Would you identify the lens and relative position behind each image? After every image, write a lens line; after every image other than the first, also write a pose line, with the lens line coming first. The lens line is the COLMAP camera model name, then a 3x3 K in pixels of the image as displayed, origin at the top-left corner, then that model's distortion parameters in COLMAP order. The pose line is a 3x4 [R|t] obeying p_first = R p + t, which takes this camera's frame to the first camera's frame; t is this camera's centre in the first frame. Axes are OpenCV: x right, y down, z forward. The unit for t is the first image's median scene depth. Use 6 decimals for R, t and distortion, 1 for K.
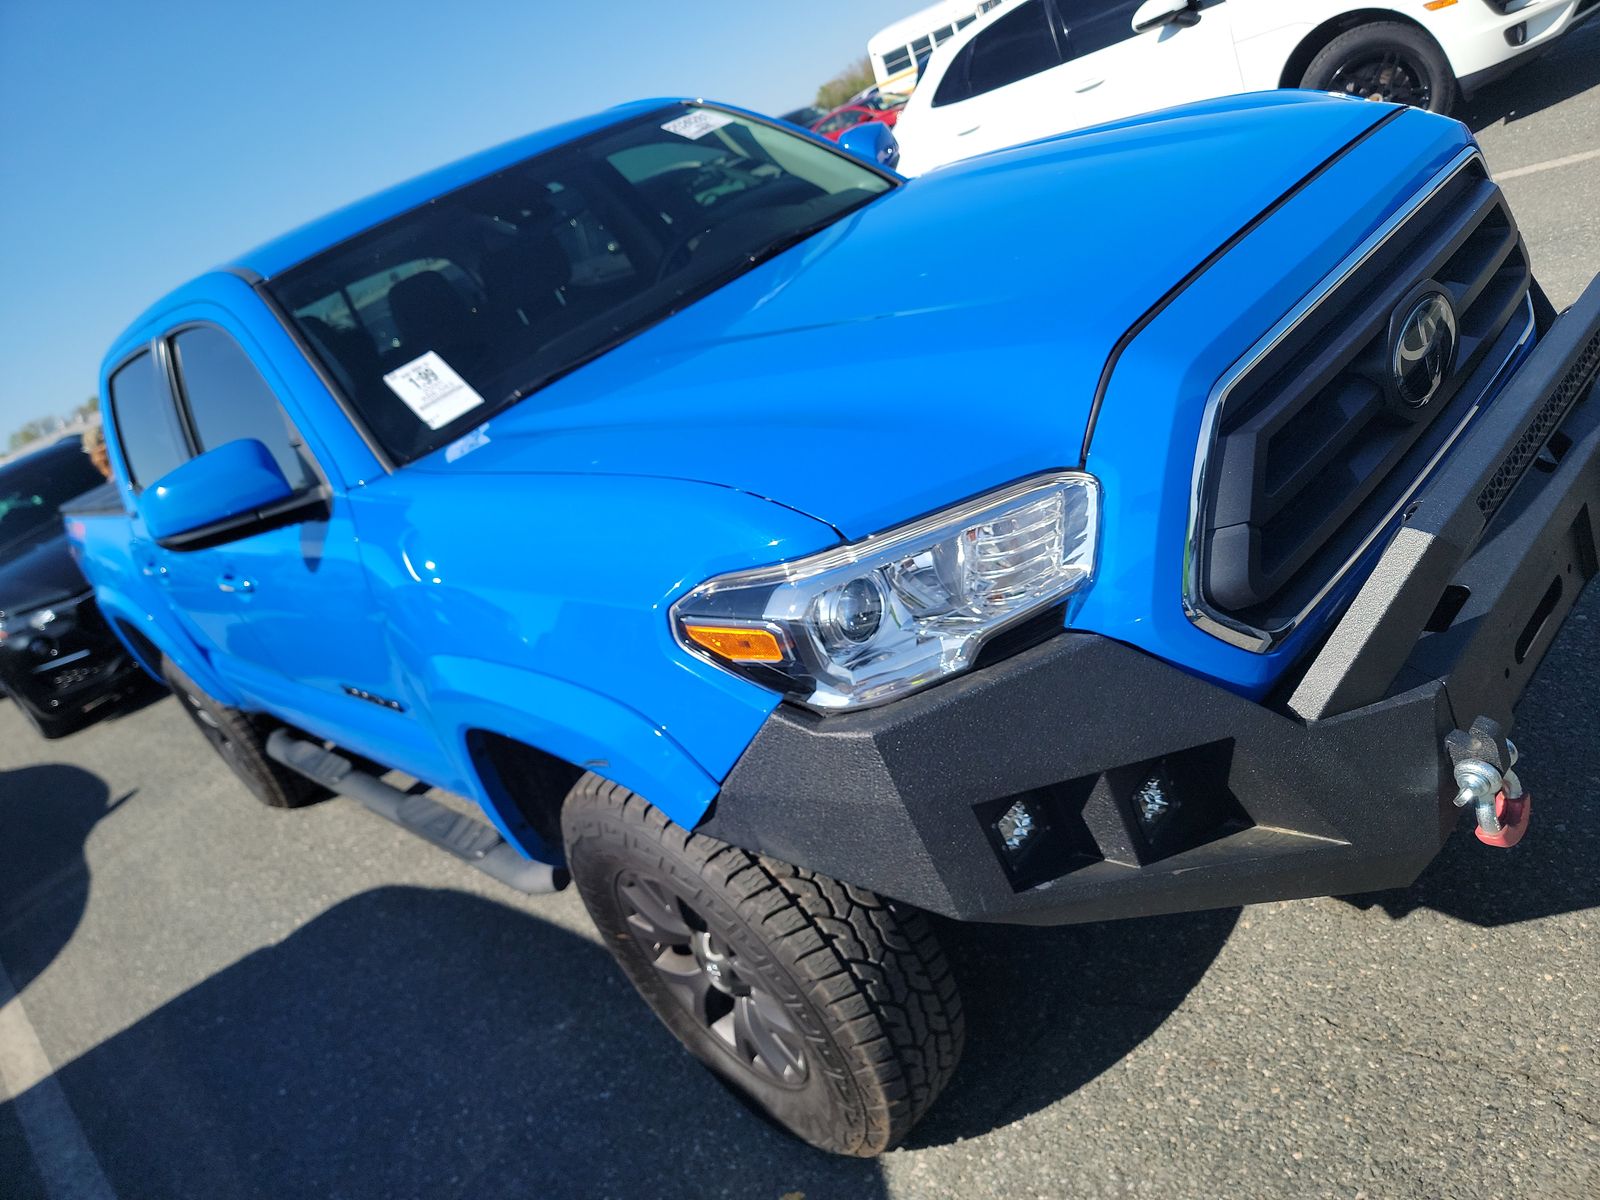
lens RADIAL K [[1132.7, 0, 793.5], [0, 1132.7, 606.5], [0, 0, 1]] dist [0.042937, 0.001037]
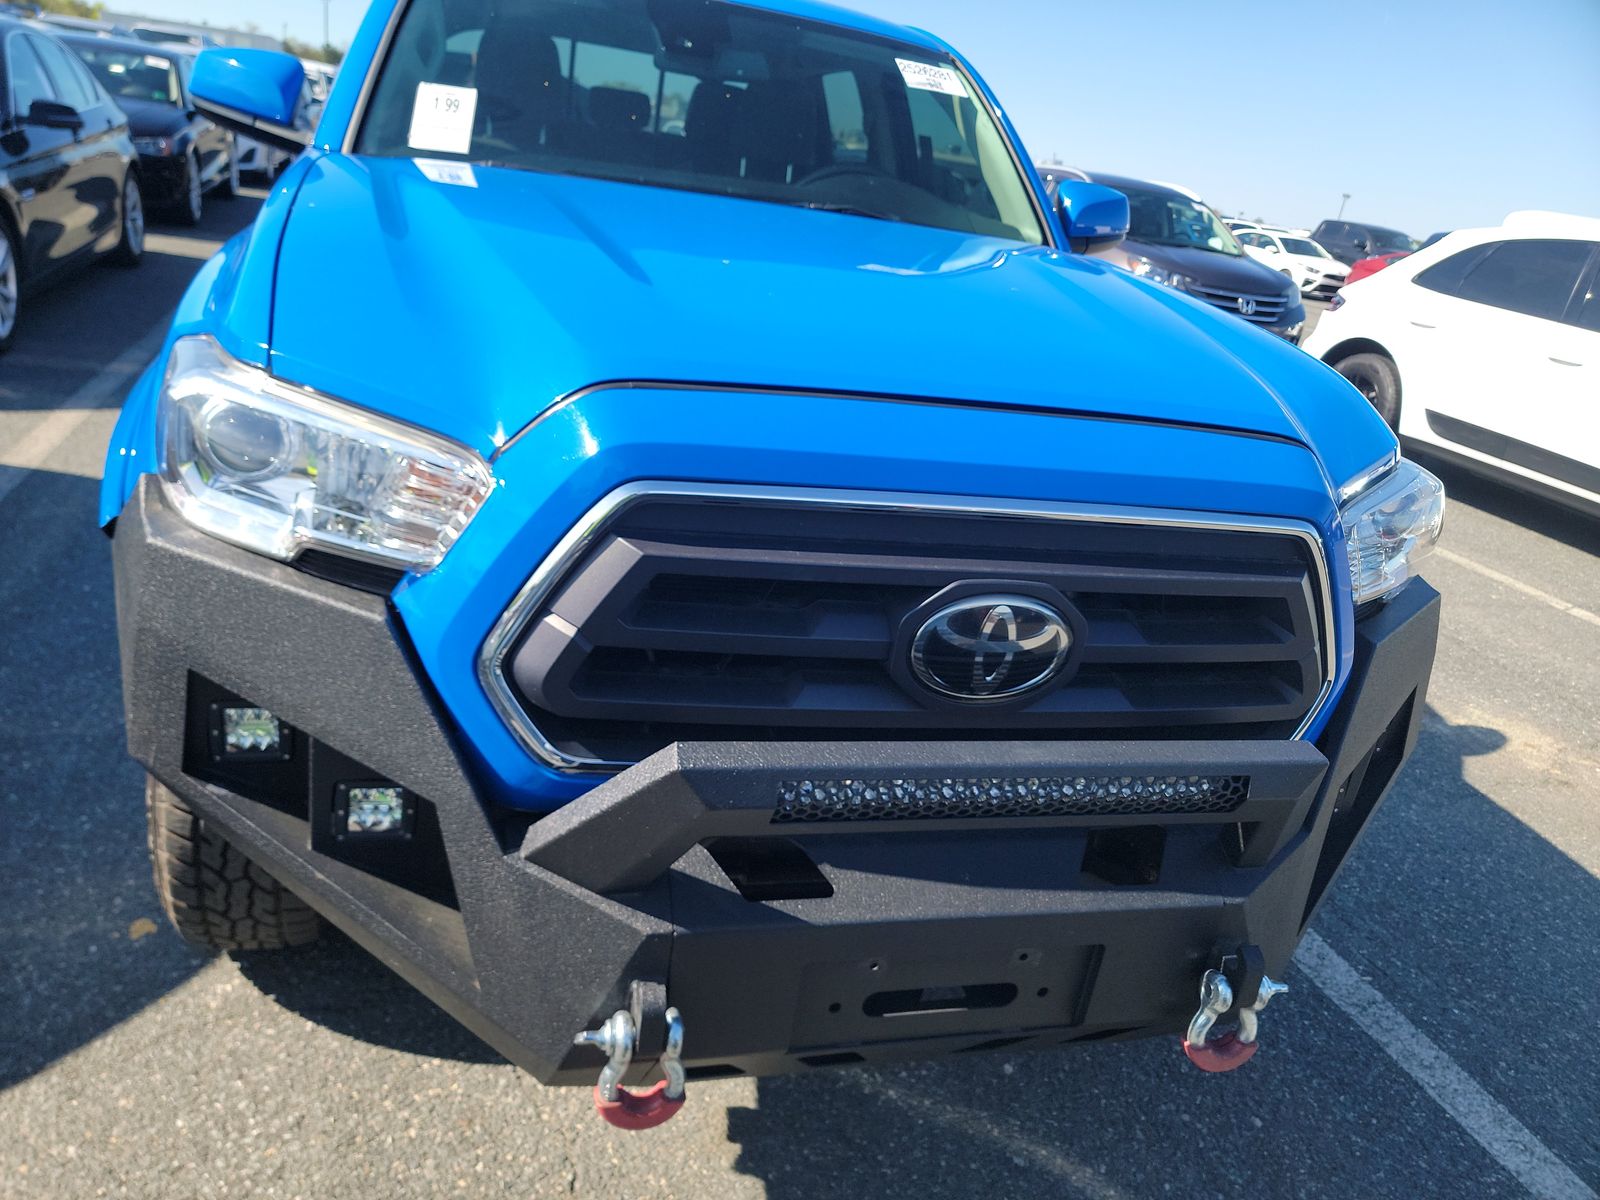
lens RADIAL K [[1119.4, 0, 794.3], [0, 1119.4, 611.7], [0, 0, 1]] dist [0.051989, -0.036088]
pose [[0.733701, 0.639778, -0.228838, 0.495429], [-0.627972, 0.767094, 0.131216, -0.210273], [0.259490, 0.047431, 0.964580, 0.148588]]
